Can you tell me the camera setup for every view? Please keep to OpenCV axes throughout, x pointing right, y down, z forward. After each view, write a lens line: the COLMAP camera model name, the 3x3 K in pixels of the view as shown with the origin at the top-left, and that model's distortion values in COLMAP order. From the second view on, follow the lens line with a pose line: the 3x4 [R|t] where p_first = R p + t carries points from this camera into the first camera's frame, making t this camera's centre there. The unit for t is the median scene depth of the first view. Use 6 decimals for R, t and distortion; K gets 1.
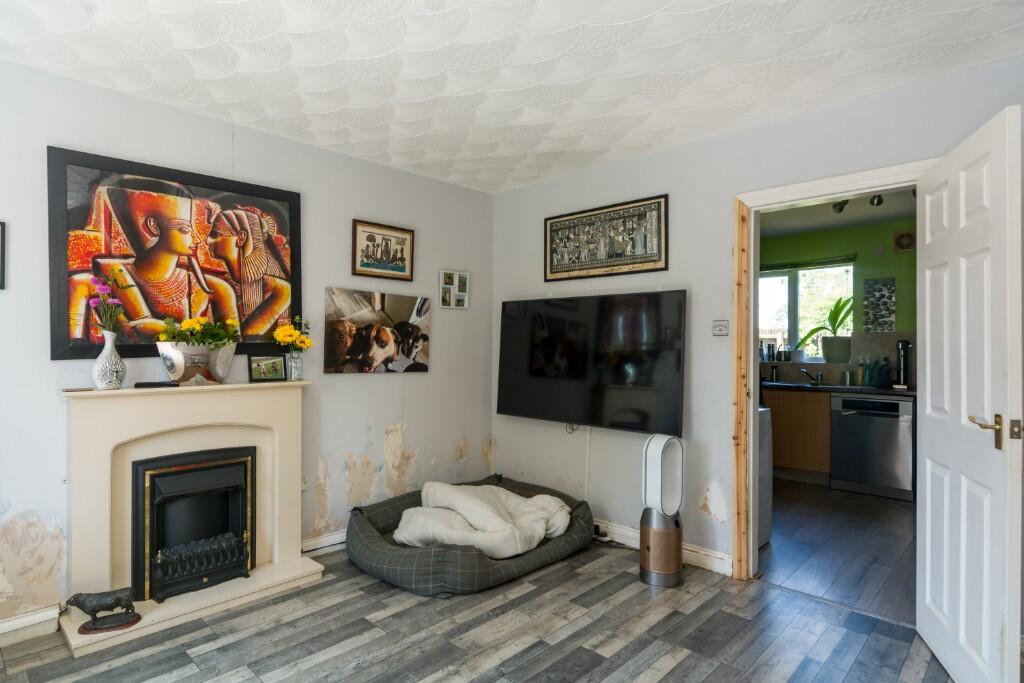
lens RADIAL K [[556.4, 0, 514.0], [0, 556.4, 342.1], [0, 0, 1]] dist [-0.000197, 0.000733]
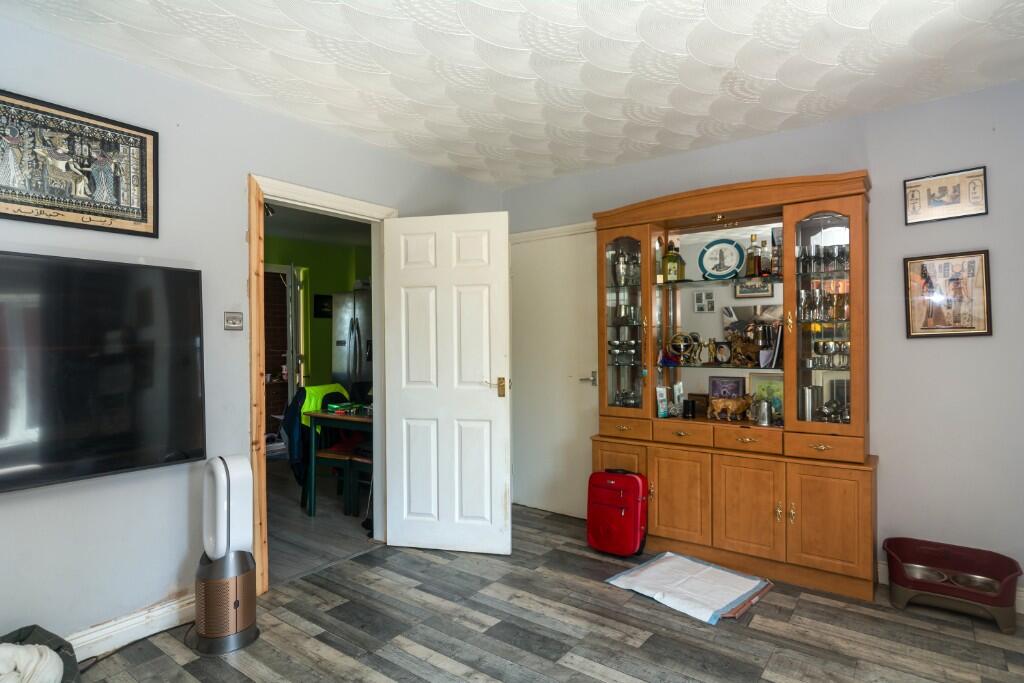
lens RADIAL K [[556.4, 0, 514.0], [0, 556.4, 342.1], [0, 0, 1]] dist [-0.000197, 0.000733]
pose [[-0.128146, -0.008878, 0.991716, -0.502918], [-0.004408, 0.999955, 0.008382, -0.001710], [-0.991746, -0.003297, -0.128179, 0.630349]]
